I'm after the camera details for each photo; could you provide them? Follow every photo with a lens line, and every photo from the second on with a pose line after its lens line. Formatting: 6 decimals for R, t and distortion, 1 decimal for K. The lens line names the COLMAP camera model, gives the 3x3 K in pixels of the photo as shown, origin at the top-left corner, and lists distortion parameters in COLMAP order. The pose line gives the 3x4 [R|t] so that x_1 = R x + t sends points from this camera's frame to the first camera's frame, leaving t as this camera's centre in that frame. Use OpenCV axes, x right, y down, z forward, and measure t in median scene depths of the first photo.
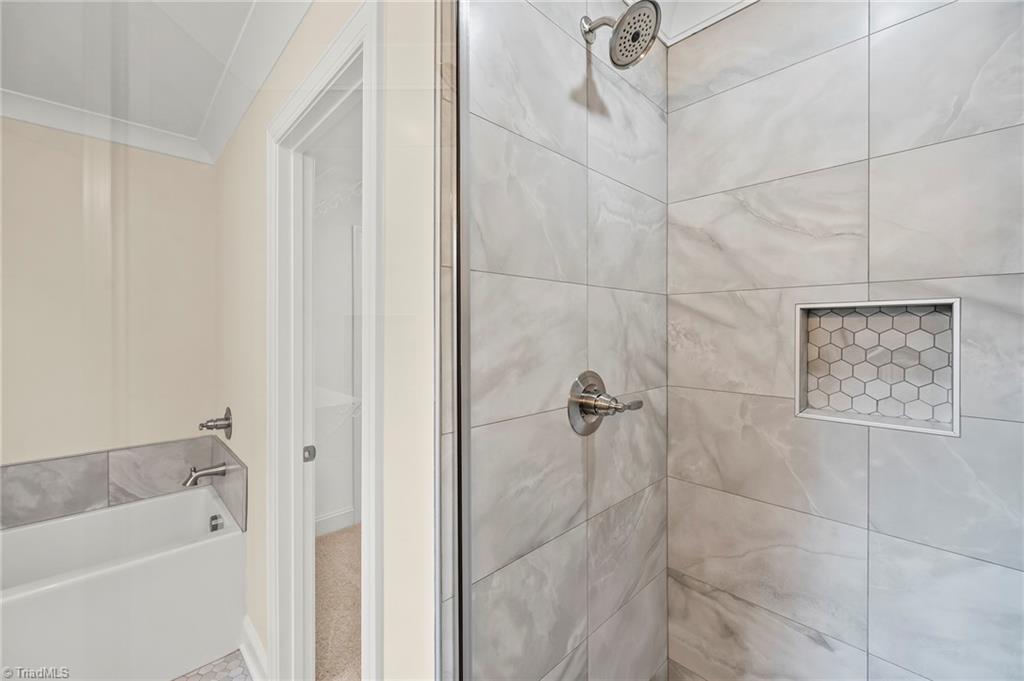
lens RADIAL K [[409.9, 0, 512.0], [0, 409.9, 340.5], [0, 0, 1]] dist [-0.012832, -0.000246]
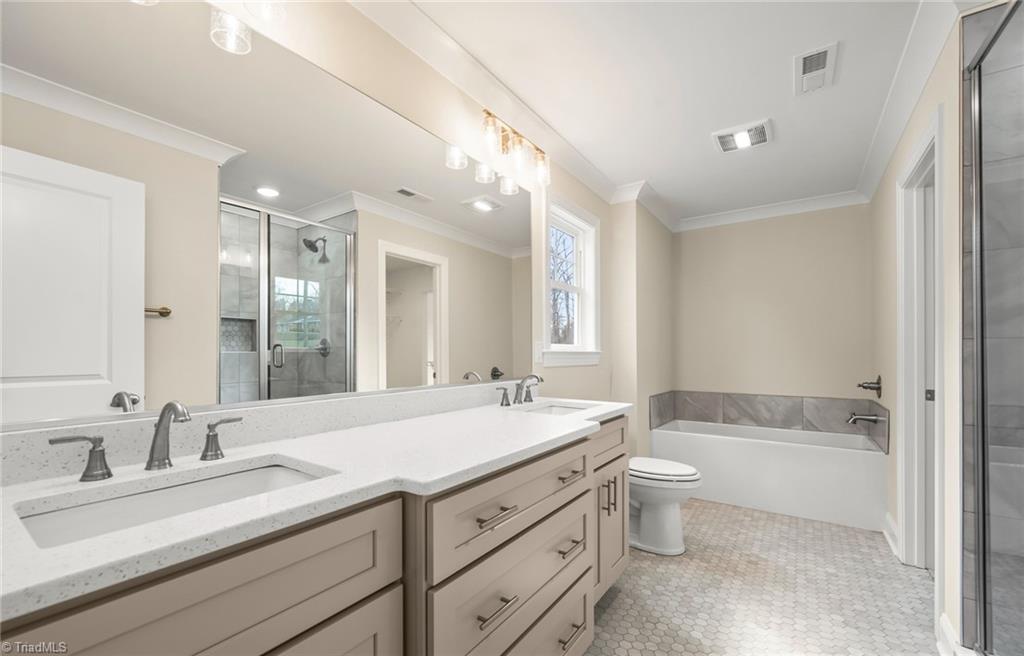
lens RADIAL K [[417.6, 0, 511.7], [0, 417.6, 351.3], [0, 0, 1]] dist [-0.000975, -0.000380]
pose [[0.192765, -0.011751, -0.981175, 0.478246], [-0.002746, 0.999918, -0.012515, 0.106246], [0.981241, 0.005107, 0.192717, -0.527616]]
